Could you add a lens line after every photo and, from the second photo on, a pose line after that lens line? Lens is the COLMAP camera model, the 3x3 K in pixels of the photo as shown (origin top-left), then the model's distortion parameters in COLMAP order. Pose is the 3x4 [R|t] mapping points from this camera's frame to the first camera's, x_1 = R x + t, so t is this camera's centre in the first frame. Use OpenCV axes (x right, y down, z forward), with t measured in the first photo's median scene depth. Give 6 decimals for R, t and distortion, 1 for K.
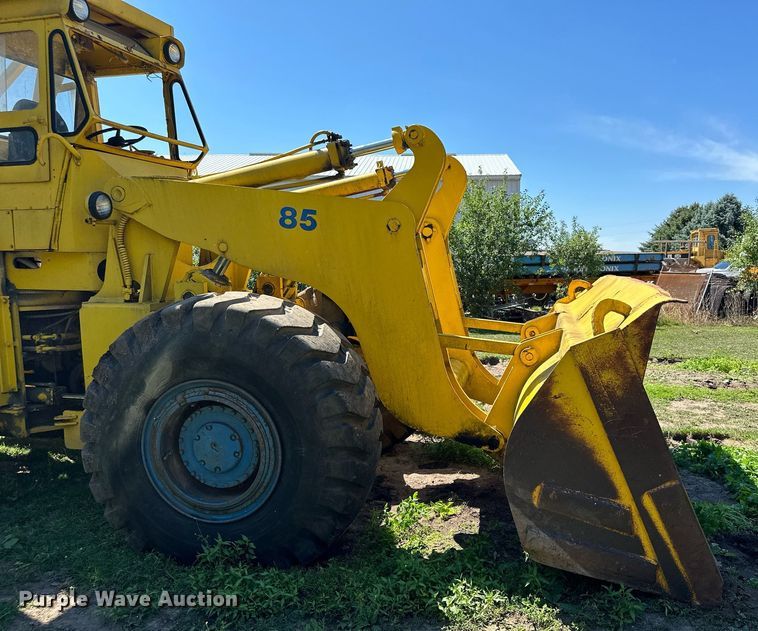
lens RADIAL K [[636.3, 0, 454.1], [0, 636.3, 332.4], [0, 0, 1]] dist [0.064133, -0.104765]
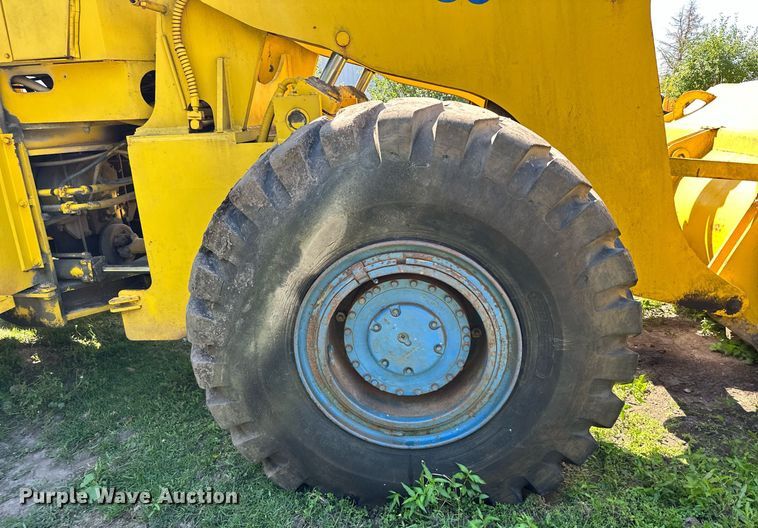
lens RADIAL K [[528.1, 0, 380.7], [0, 528.1, 275.3], [0, 0, 1]] dist [0.057061, -0.082042]
pose [[0.996669, -0.058818, 0.056499, -0.416497], [0.047978, 0.983035, 0.177033, 0.014280], [-0.065953, -0.173732, 0.982582, 0.468342]]
